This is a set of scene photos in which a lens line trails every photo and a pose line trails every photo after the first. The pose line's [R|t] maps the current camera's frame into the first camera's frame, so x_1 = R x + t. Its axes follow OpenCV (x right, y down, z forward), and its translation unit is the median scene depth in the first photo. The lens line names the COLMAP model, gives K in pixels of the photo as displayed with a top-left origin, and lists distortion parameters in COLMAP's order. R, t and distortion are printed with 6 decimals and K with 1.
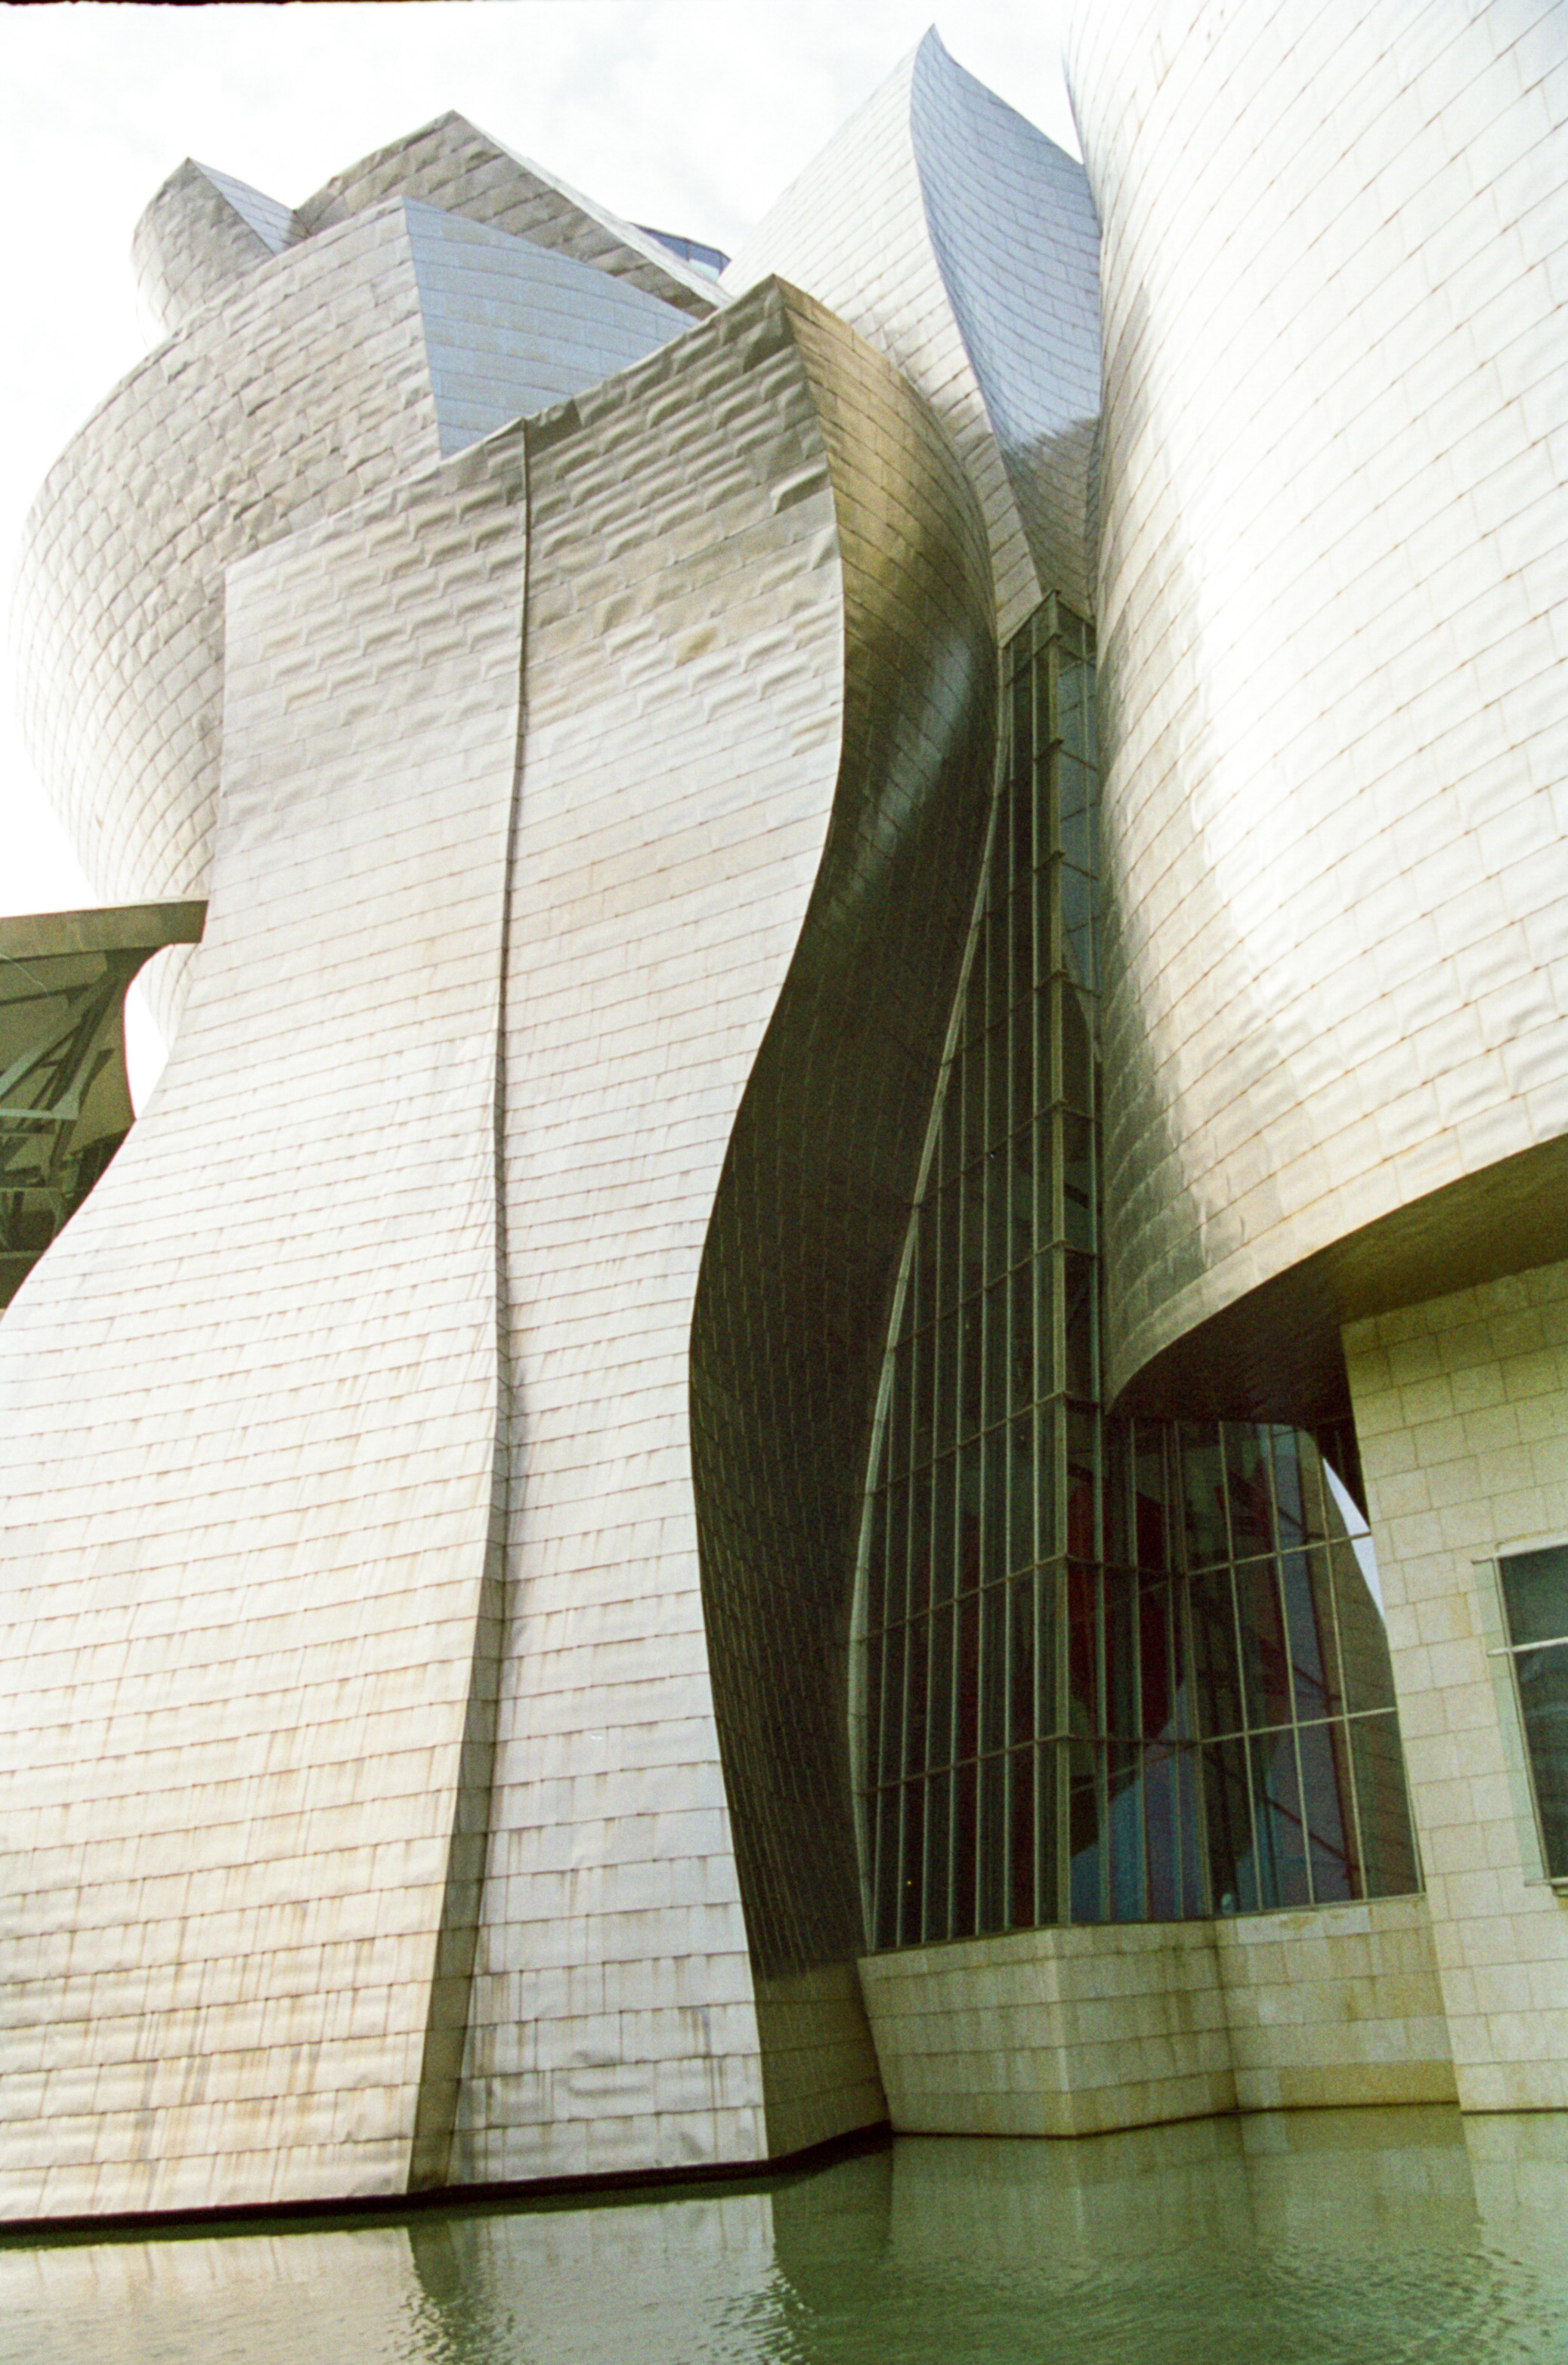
lens RADIAL K [[2490.6, 0, 734.6], [0, 2490.6, 1181.8], [0, 0, 1]] dist [-0.051570, 0.310565]
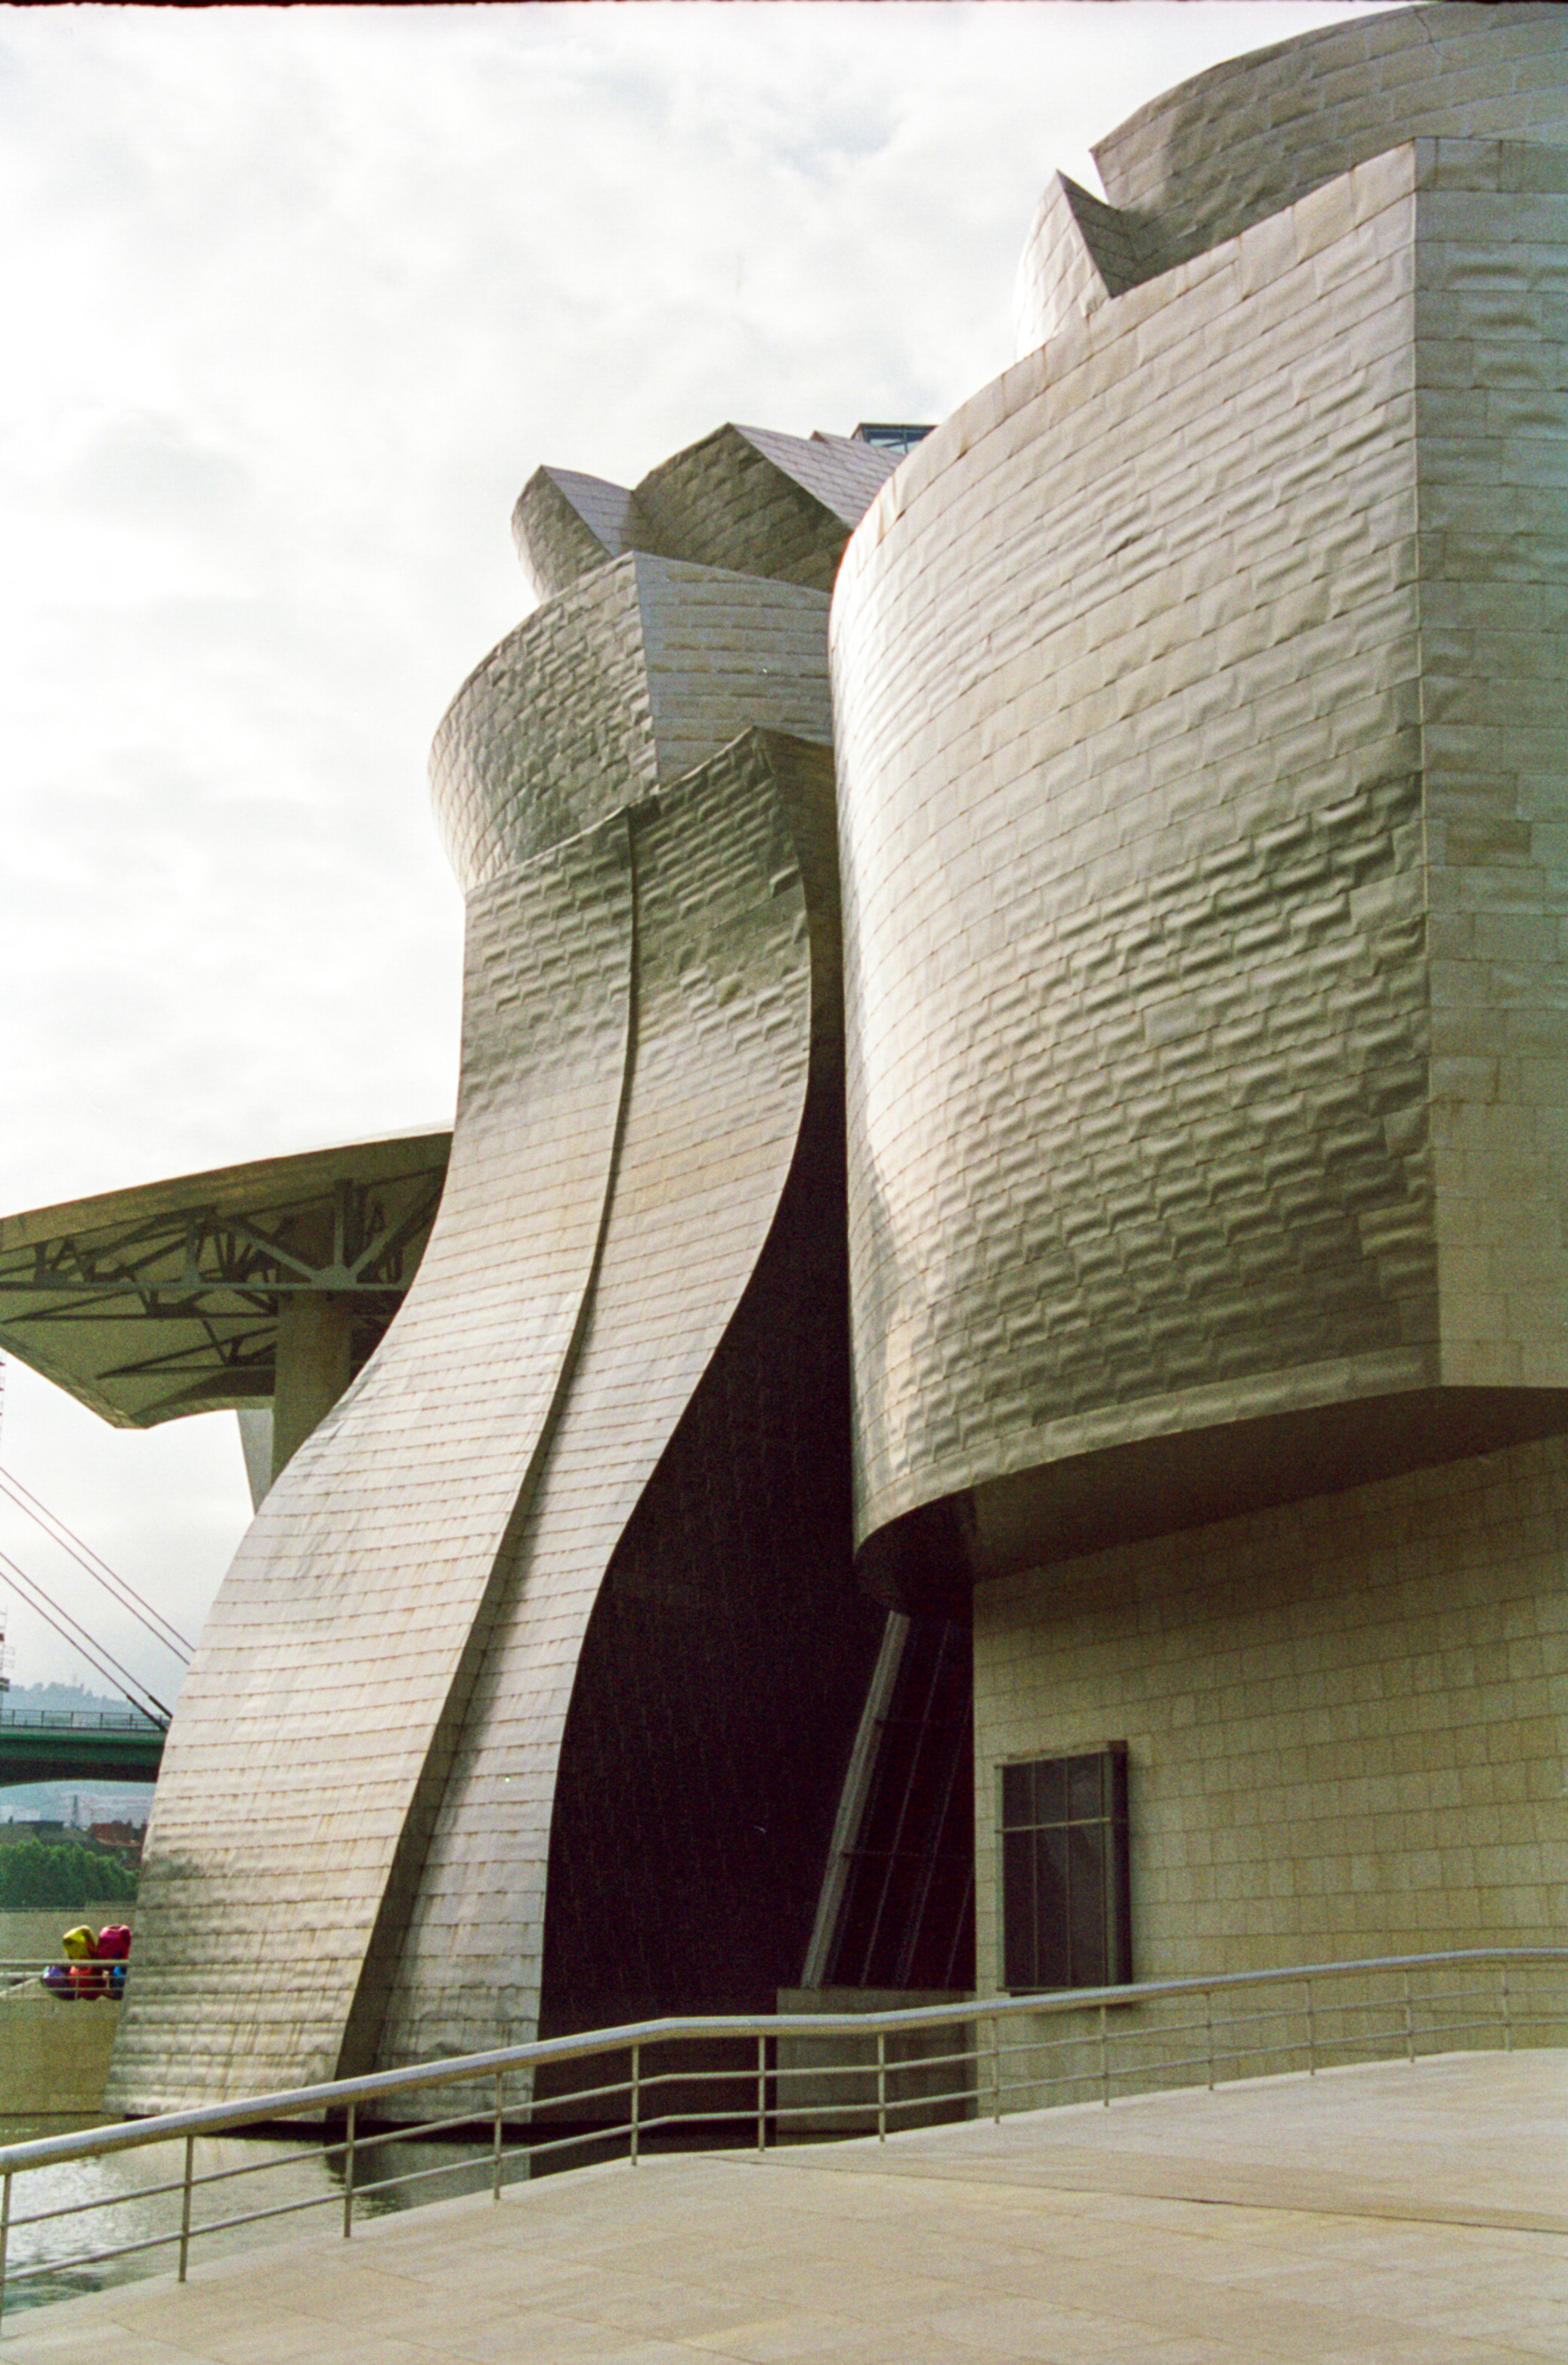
lens RADIAL K [[2973.4, 0, 780.2], [0, 2973.4, 1105.7], [0, 0, 1]] dist [-0.007115, 0.498085]
pose [[0.940582, -0.009287, -0.339438, 0.507179], [0.020215, 0.999384, 0.028674, -0.187561], [0.338963, -0.033832, 0.940191, -0.438717]]
